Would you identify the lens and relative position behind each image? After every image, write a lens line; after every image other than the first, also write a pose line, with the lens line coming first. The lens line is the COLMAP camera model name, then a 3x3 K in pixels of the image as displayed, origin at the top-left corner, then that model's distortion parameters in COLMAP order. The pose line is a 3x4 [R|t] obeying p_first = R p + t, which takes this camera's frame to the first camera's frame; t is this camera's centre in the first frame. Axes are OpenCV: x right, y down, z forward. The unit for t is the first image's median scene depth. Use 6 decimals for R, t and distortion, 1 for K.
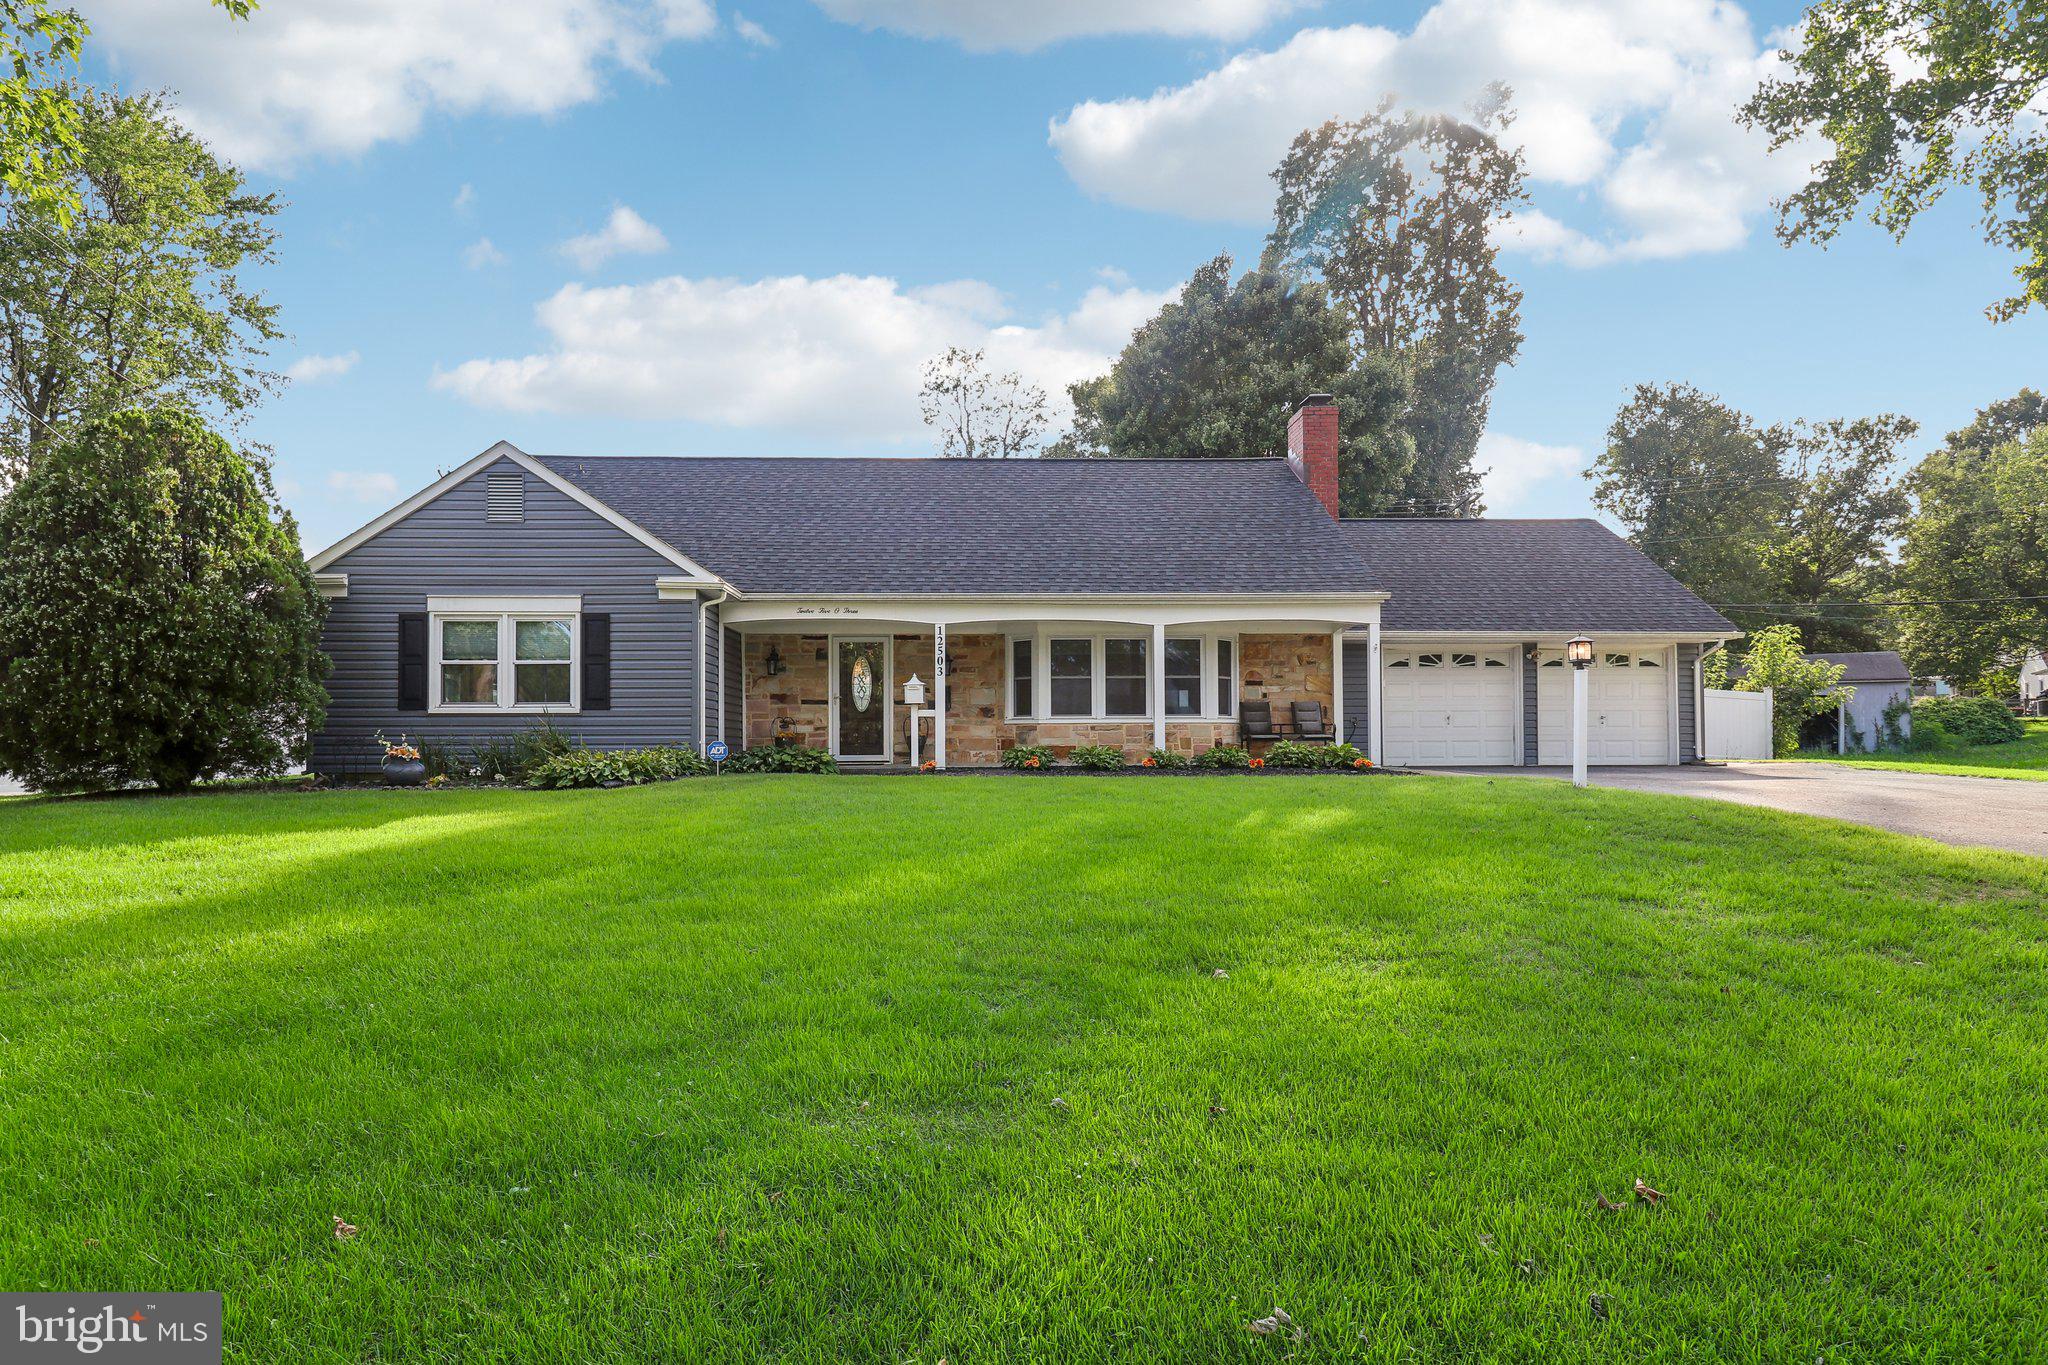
lens RADIAL K [[1171.0, 0, 1017.7], [0, 1171.0, 736.9], [0, 0, 1]] dist [0.000618, -0.001798]
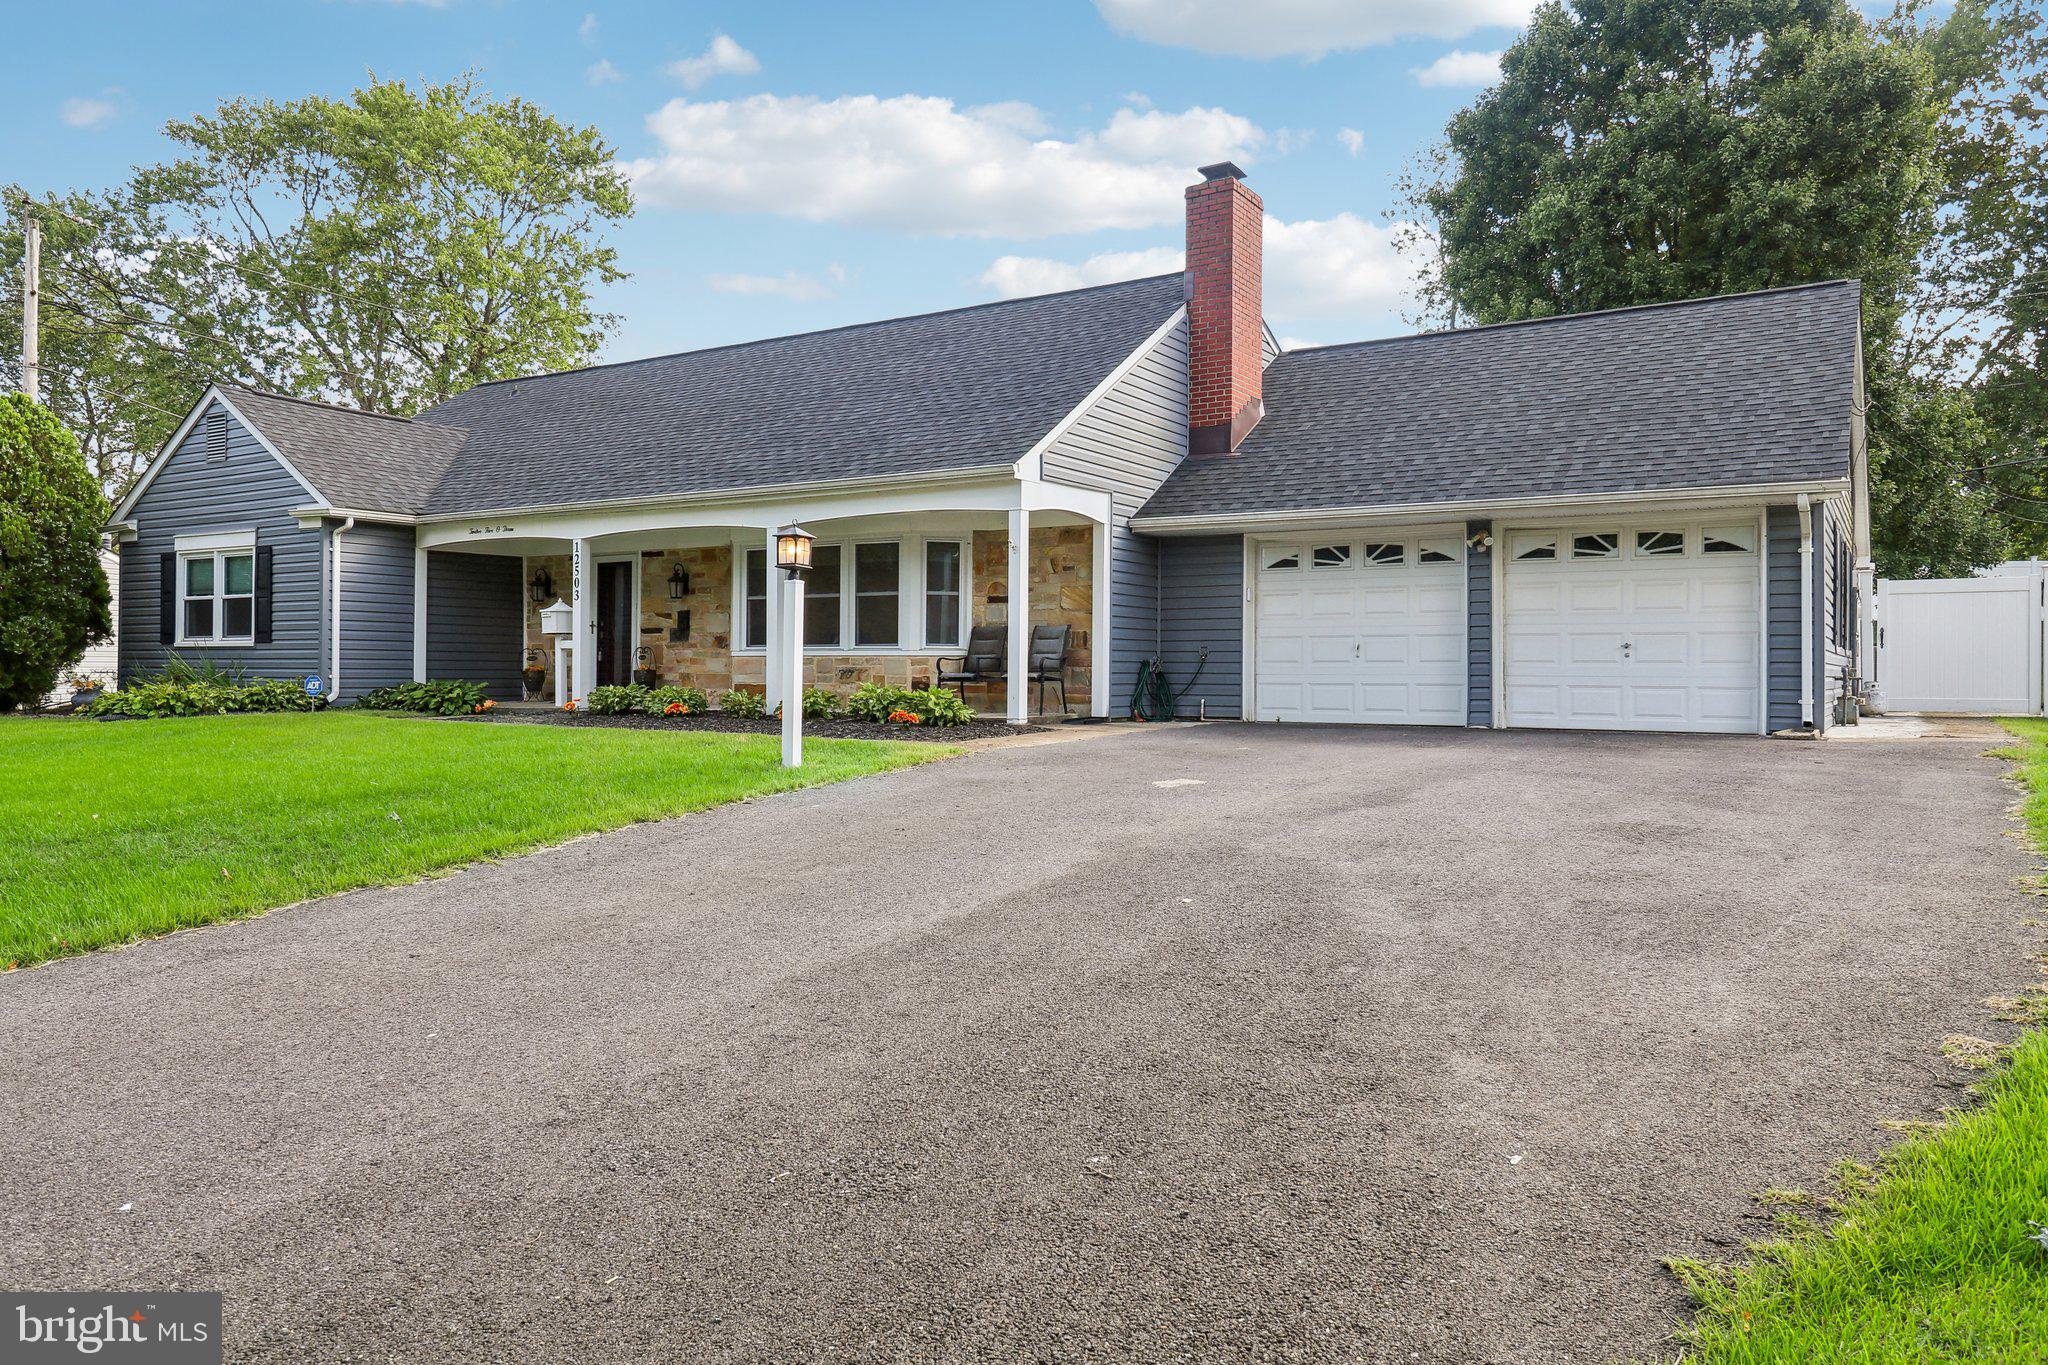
lens RADIAL K [[1402.6, 0, 1024.0], [0, 1402.6, 682.5], [0, 0, 1]] dist [0.007383, -0.002158]
pose [[0.826567, 0.013031, -0.562688, 0.730703], [-0.003831, 0.999839, 0.017528, -0.011110], [0.562826, -0.012333, 0.826484, 0.321475]]
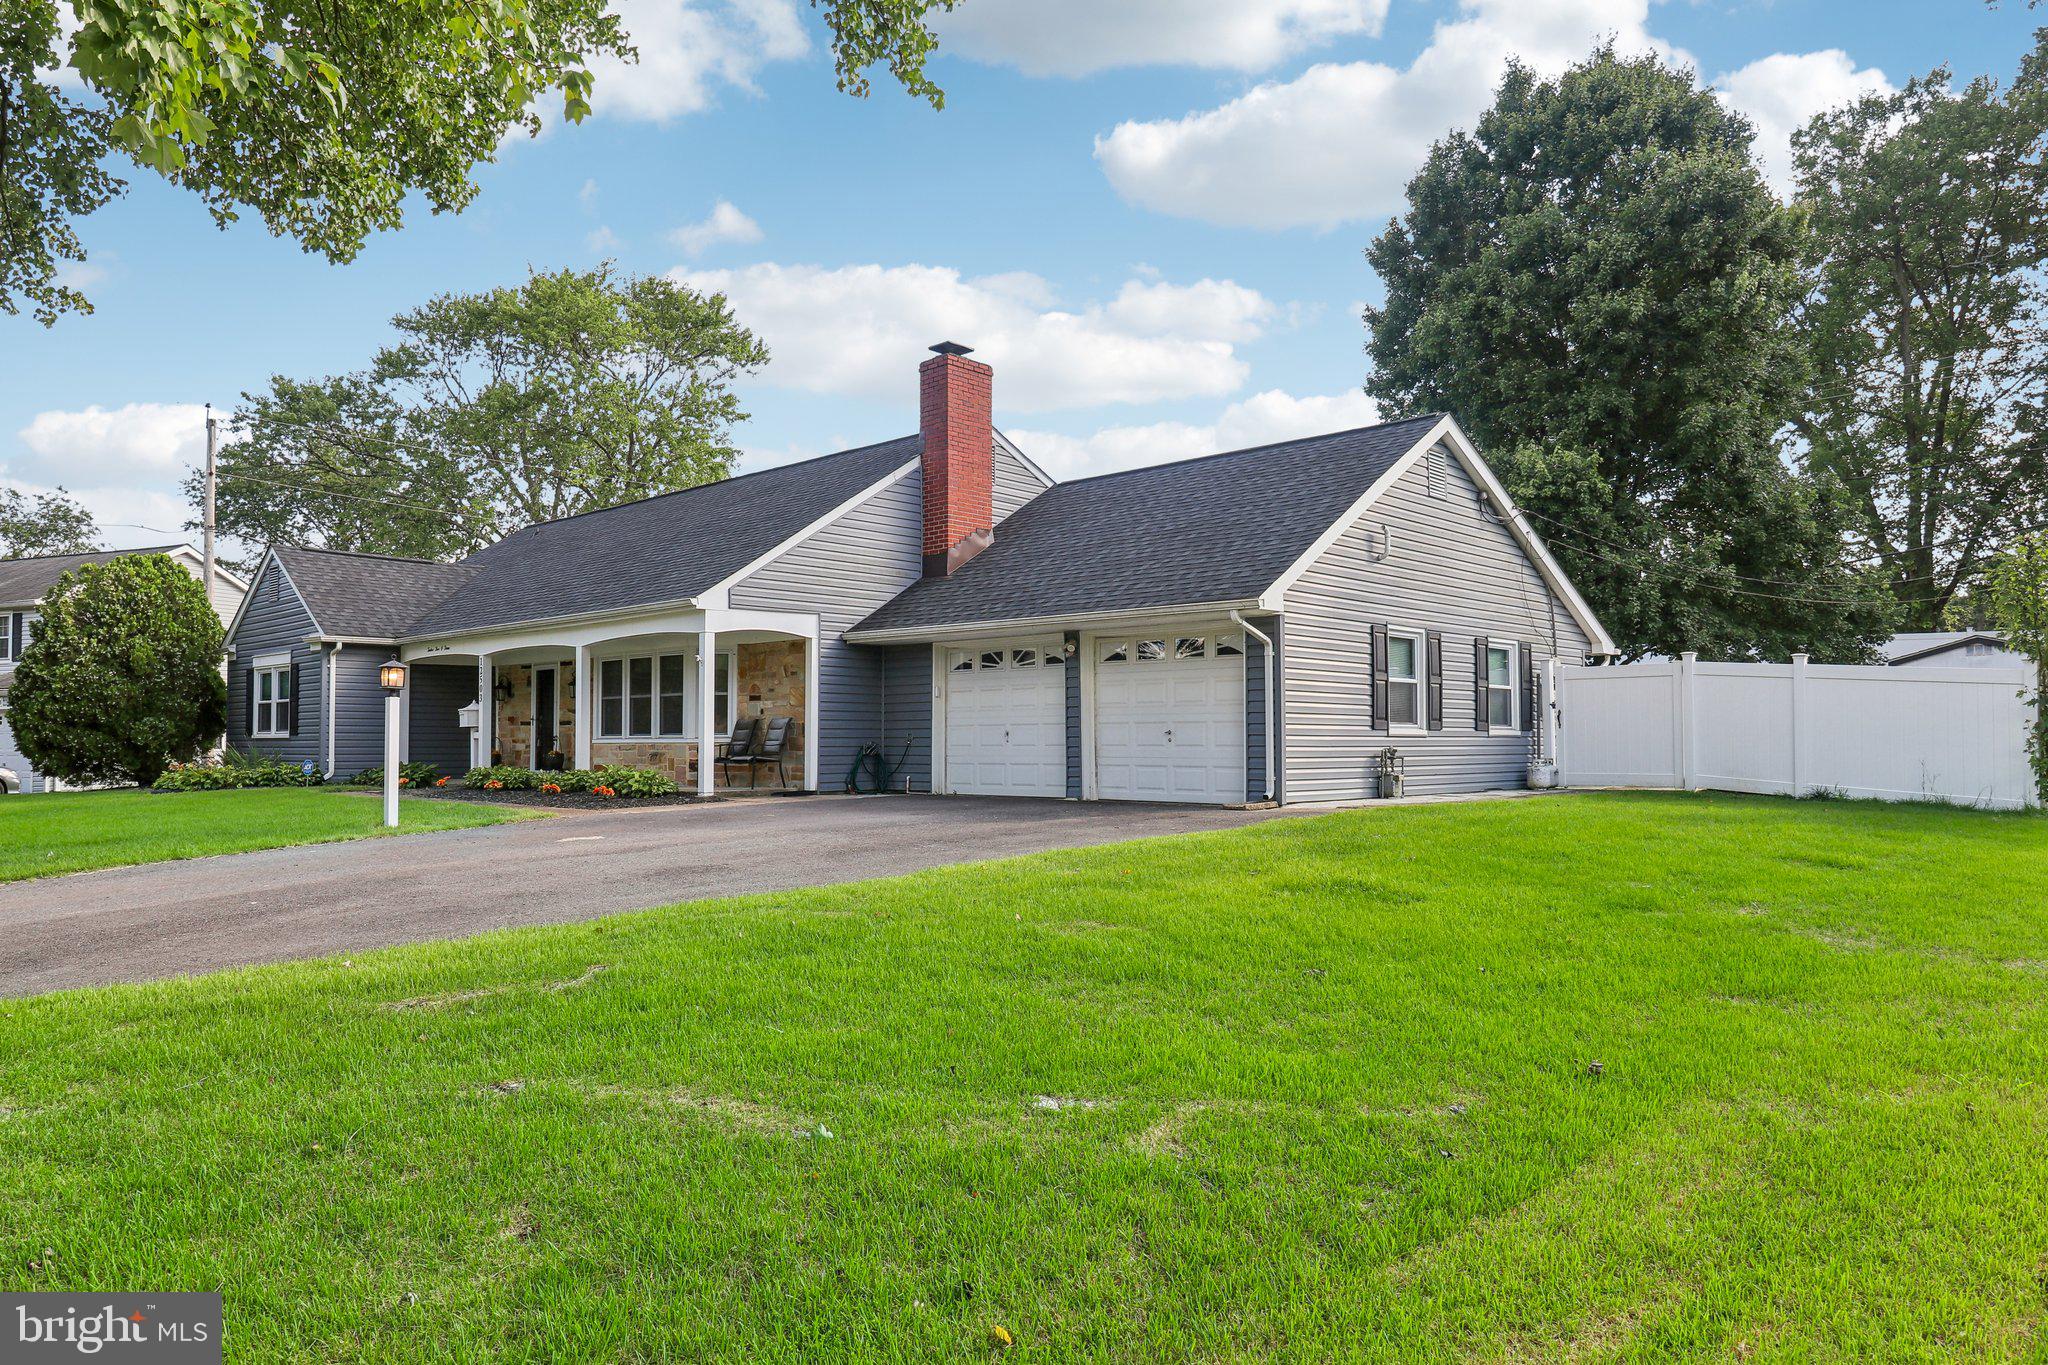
lens RADIAL K [[1336.5, 0, 1026.4], [0, 1336.5, 724.8], [0, 0, 1]] dist [0.003086, 0.000487]
pose [[0.700329, -0.007354, -0.713782, 1.140268], [0.005011, 0.999973, -0.005386, -0.019671], [0.713803, 0.000195, 0.700347, 0.450463]]
